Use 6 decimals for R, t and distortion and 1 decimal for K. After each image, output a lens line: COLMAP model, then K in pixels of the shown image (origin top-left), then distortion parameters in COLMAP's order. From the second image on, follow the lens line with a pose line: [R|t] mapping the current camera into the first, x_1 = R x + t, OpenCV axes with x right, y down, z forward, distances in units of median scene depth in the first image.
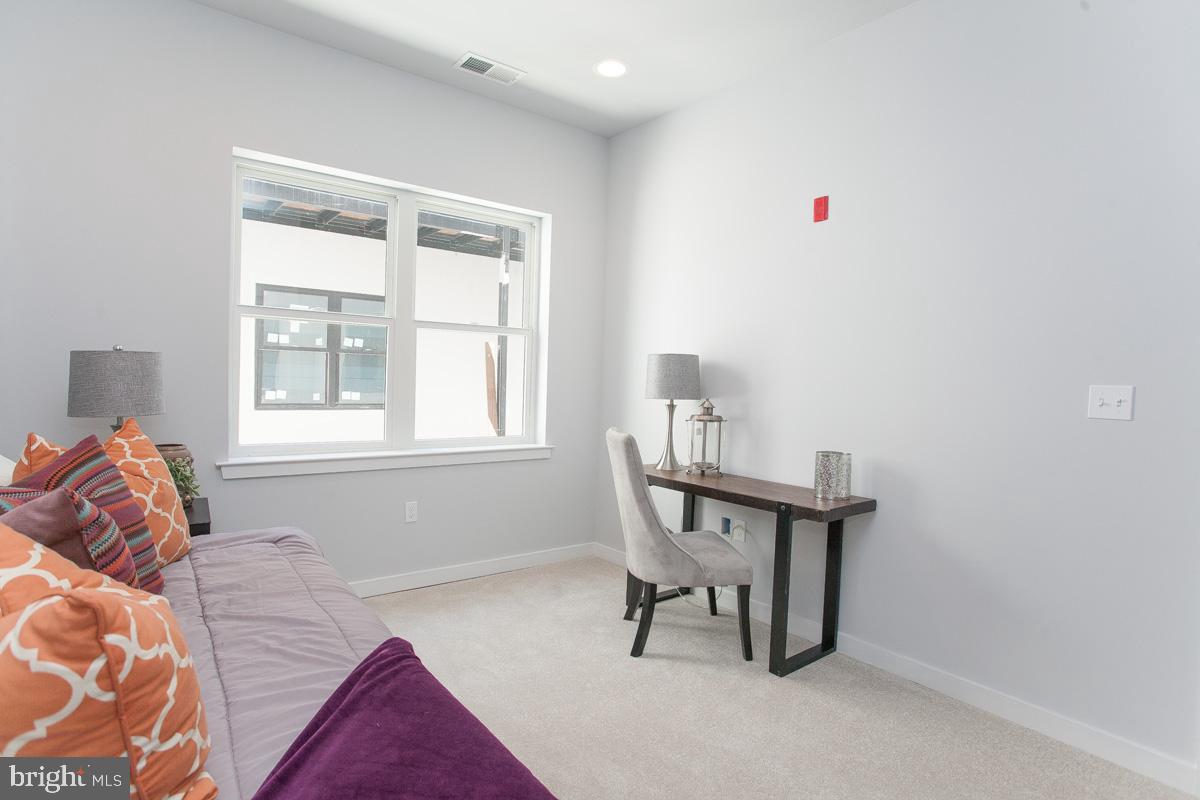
lens RADIAL K [[616.1, 0, 593.1], [0, 616.1, 399.0], [0, 0, 1]] dist [-0.004915, -0.000518]
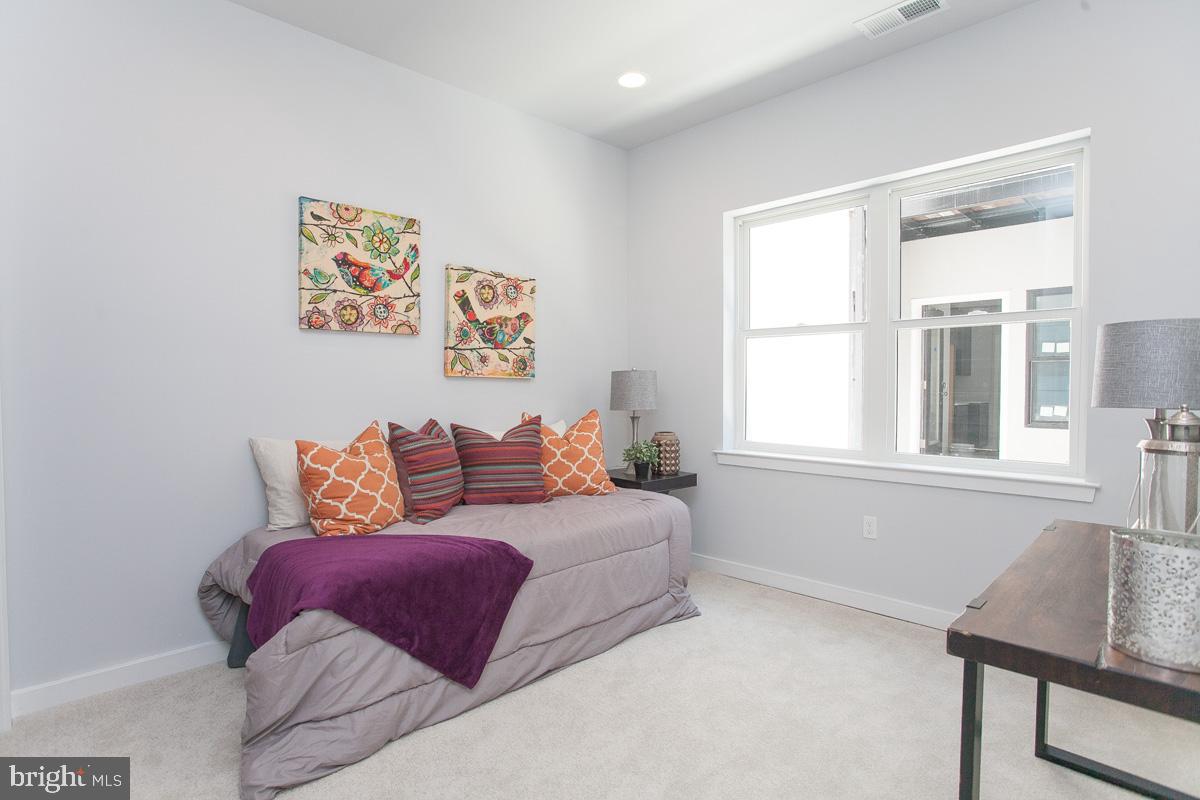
lens RADIAL K [[616.1, 0, 593.1], [0, 616.1, 399.0], [0, 0, 1]] dist [-0.004915, -0.000518]
pose [[0.161925, -0.004711, -0.986792, 0.514723], [-0.030580, 0.999484, -0.009790, 0.010065], [0.986329, 0.031761, 0.161698, 0.396165]]
